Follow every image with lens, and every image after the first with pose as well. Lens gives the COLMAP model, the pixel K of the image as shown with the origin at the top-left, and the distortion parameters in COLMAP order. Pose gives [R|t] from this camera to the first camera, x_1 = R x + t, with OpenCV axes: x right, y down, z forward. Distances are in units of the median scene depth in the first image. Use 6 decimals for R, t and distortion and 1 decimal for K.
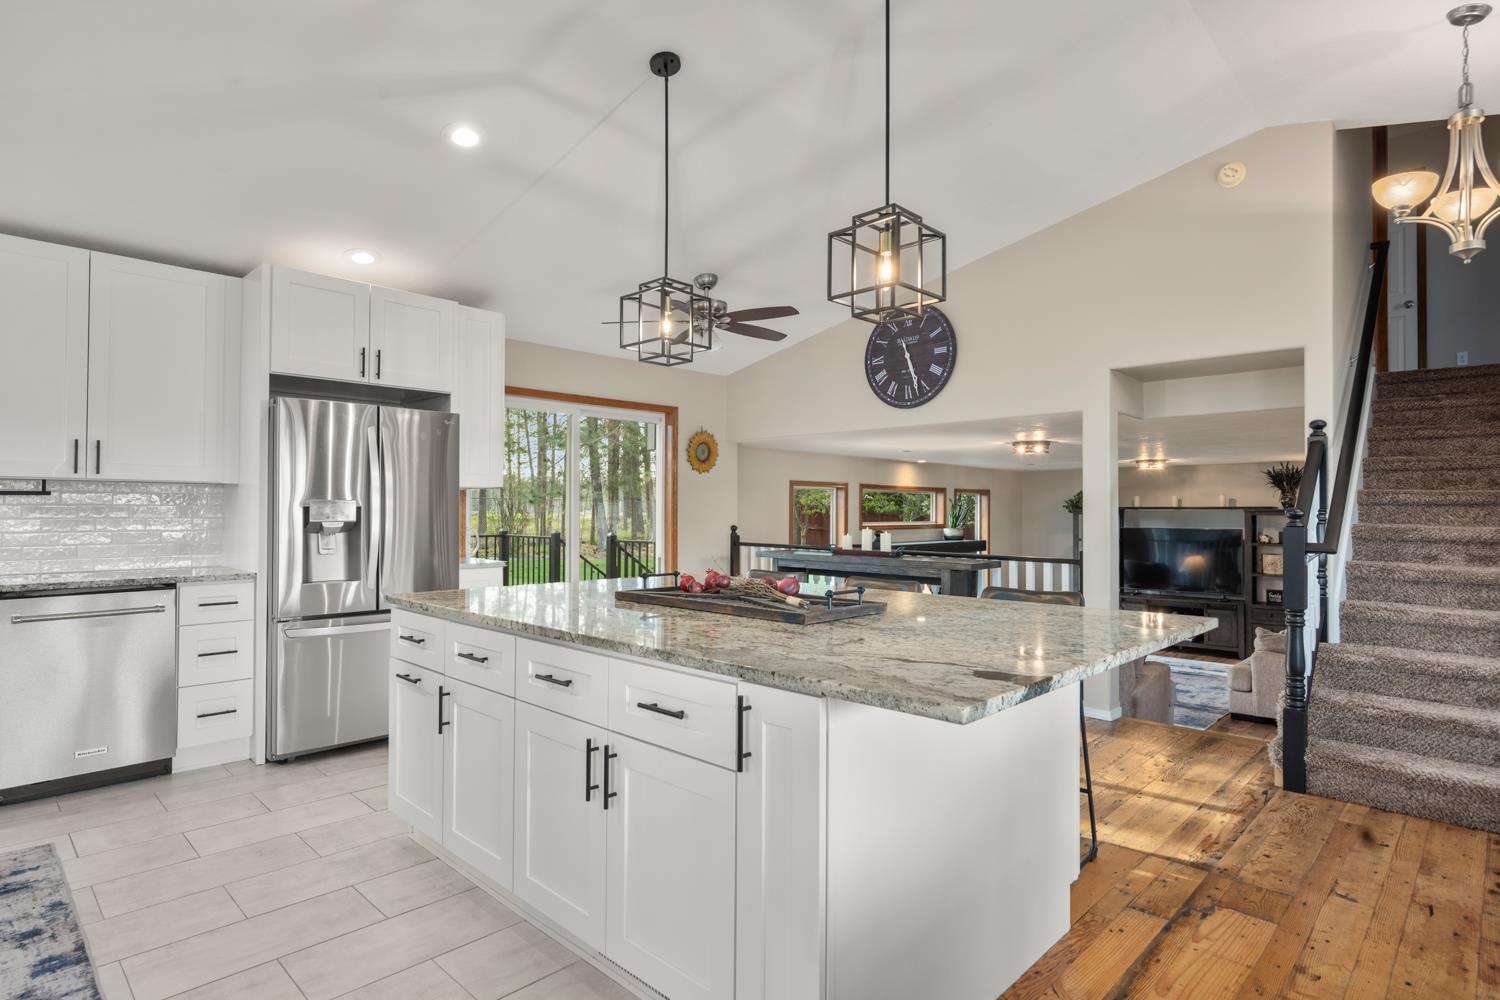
lens RADIAL K [[783.8, 0, 750.0], [0, 783.8, 500.0], [0, 0, 1]] dist [-0.001925, 0.000004]
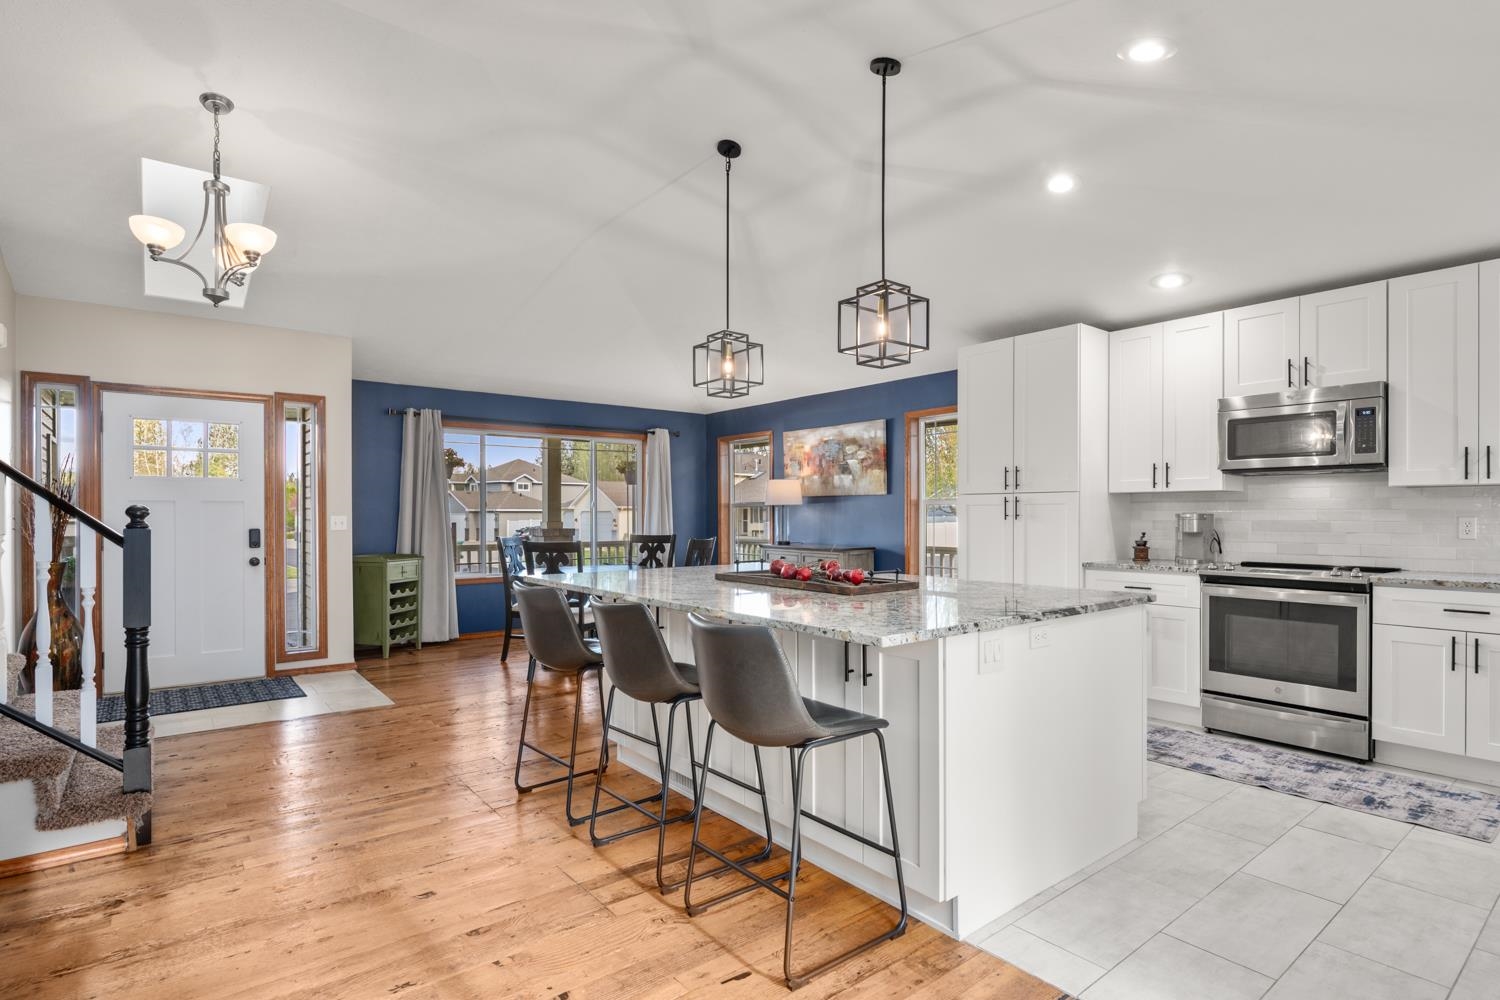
lens RADIAL K [[757.6, 0, 754.8], [0, 757.6, 517.3], [0, 0, 1]] dist [-0.003198, -0.000293]
pose [[-0.991864, -0.004316, 0.127227, -0.053820], [-0.005297, 0.999959, -0.007369, 0.023258], [-0.127190, -0.007983, -0.991846, 1.564257]]
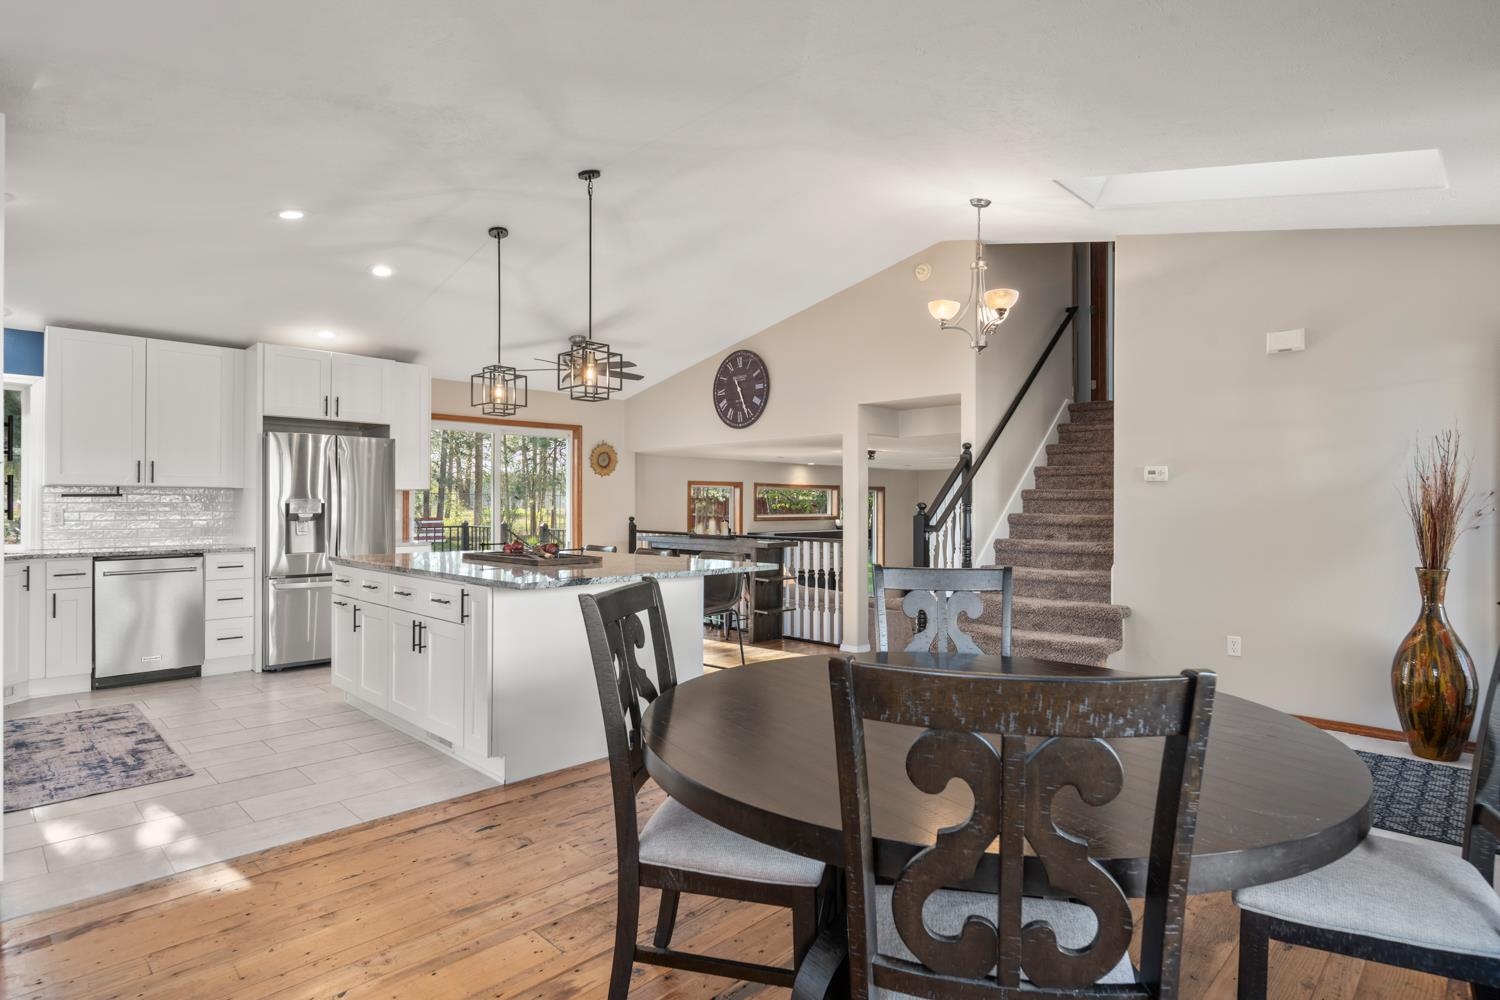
lens RADIAL K [[783.8, 0, 750.0], [0, 783.8, 500.0], [0, 0, 1]] dist [-0.001925, 0.000004]
pose [[0.999907, -0.002775, -0.013369, 0.346271], [0.002869, 0.999971, 0.007078, -0.006388], [0.013349, -0.007115, 0.999886, -0.499920]]
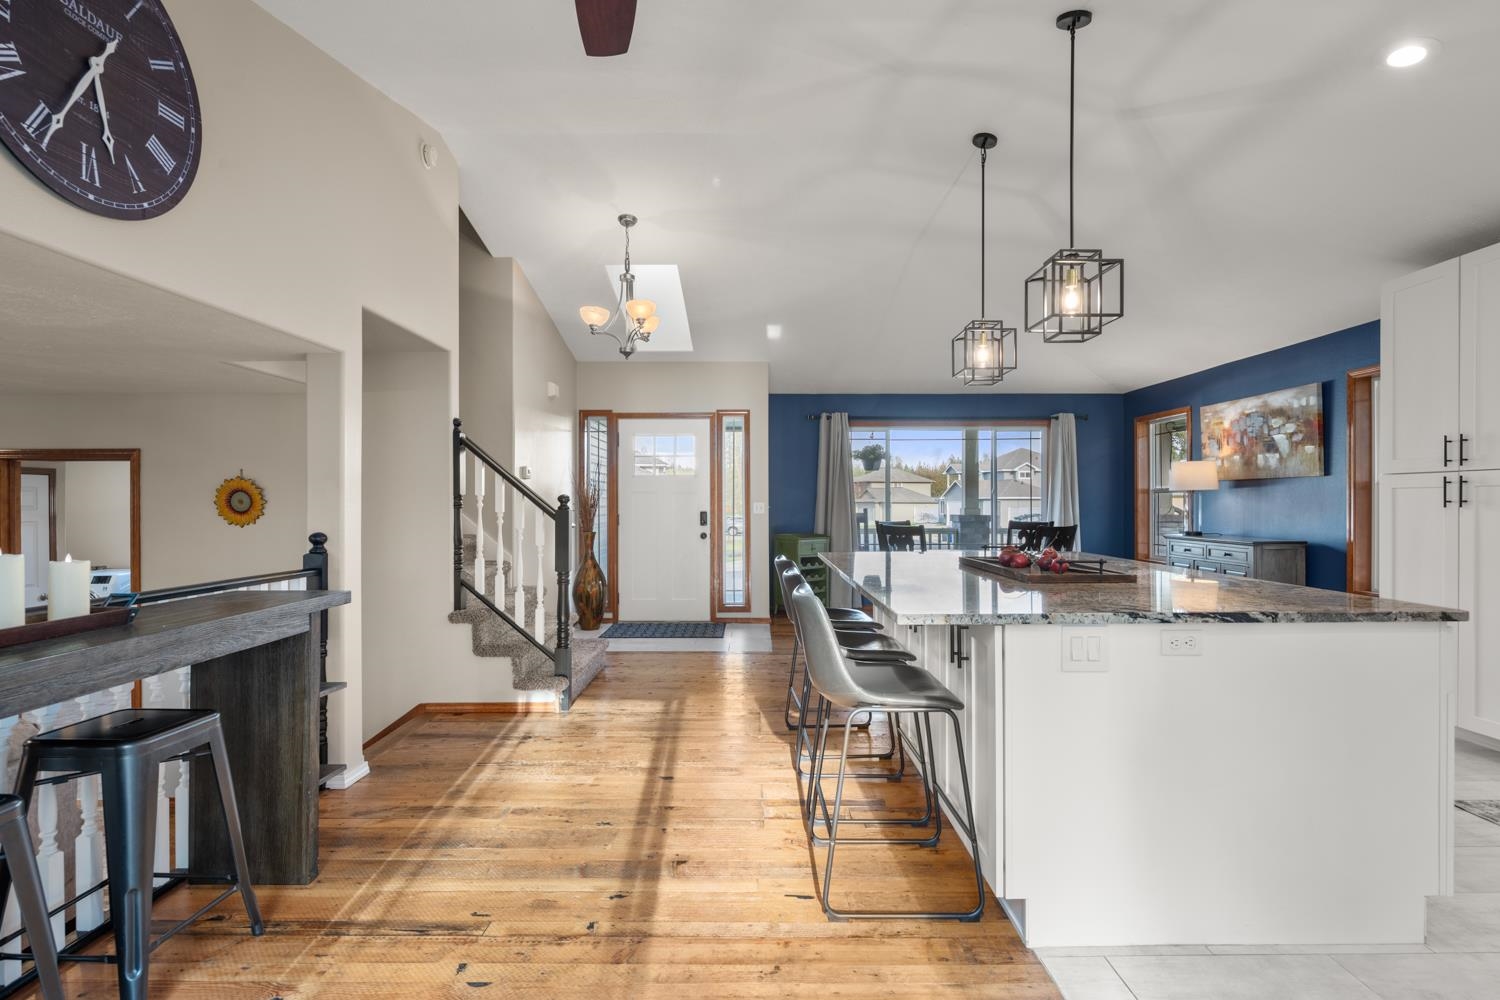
lens RADIAL K [[731.0, 0, 754.4], [0, 731.0, 503.7], [0, 0, 1]] dist [-0.000528, -0.000584]
pose [[-0.699061, -0.005564, 0.715041, -0.370426], [-0.011101, 0.999934, -0.003072, 0.023329], [-0.714976, -0.010085, -0.699076, 1.485648]]
